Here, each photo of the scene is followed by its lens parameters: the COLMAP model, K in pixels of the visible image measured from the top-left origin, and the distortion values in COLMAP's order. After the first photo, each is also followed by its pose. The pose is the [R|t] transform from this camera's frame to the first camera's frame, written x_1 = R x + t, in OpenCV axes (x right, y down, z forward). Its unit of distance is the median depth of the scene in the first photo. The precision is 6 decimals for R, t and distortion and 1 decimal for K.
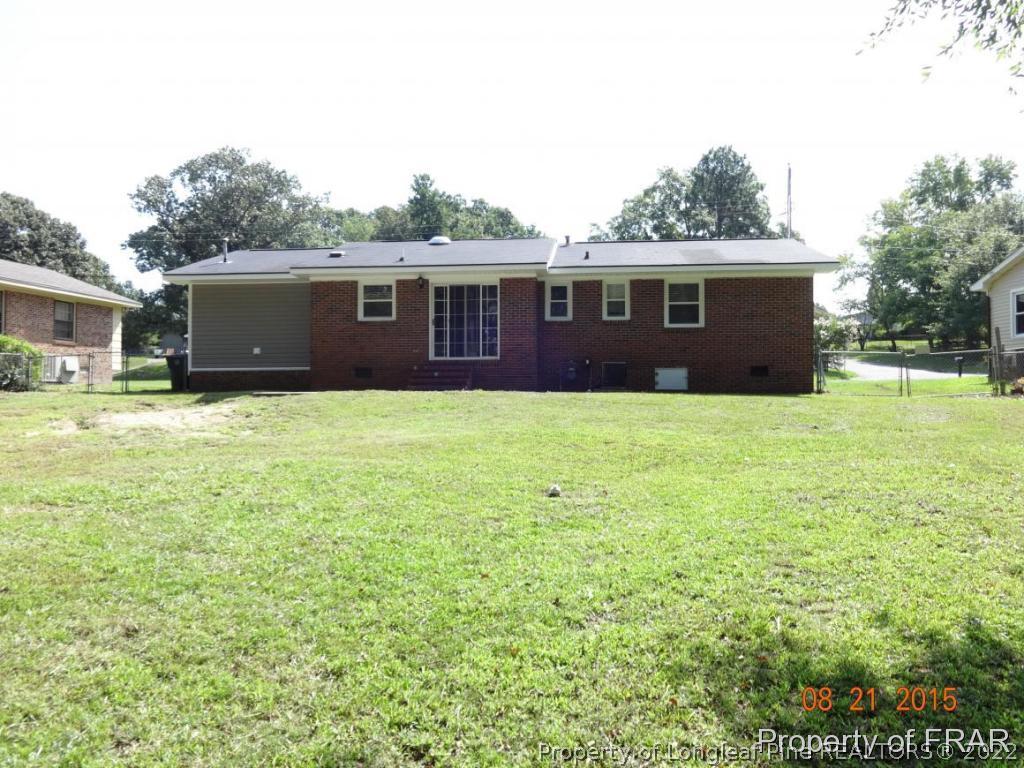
lens RADIAL K [[767.0, 0, 514.2], [0, 767.0, 379.9], [0, 0, 1]] dist [-0.003715, 0.000357]
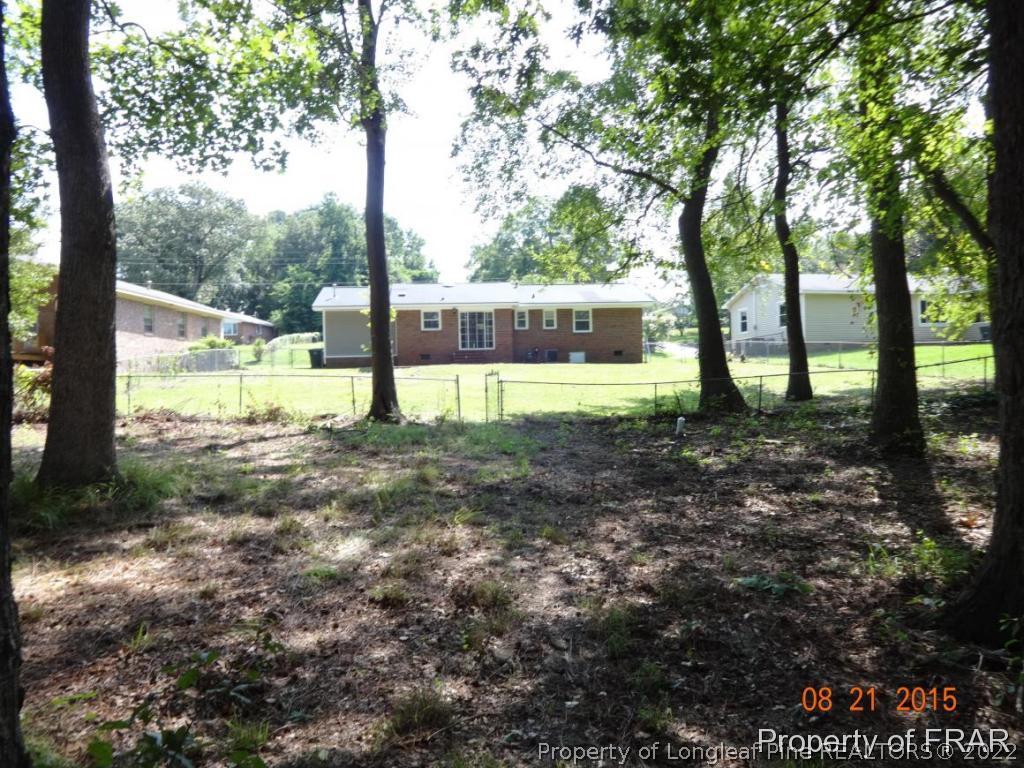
lens RADIAL K [[767.0, 0, 510.5], [0, 767.0, 385.0], [0, 0, 1]] dist [-0.003715, 0.000357]
pose [[0.981127, -0.024927, 0.191752, -0.362120], [0.019836, 0.999399, 0.028429, 0.010626], [-0.192346, -0.024089, 0.981032, -0.973684]]
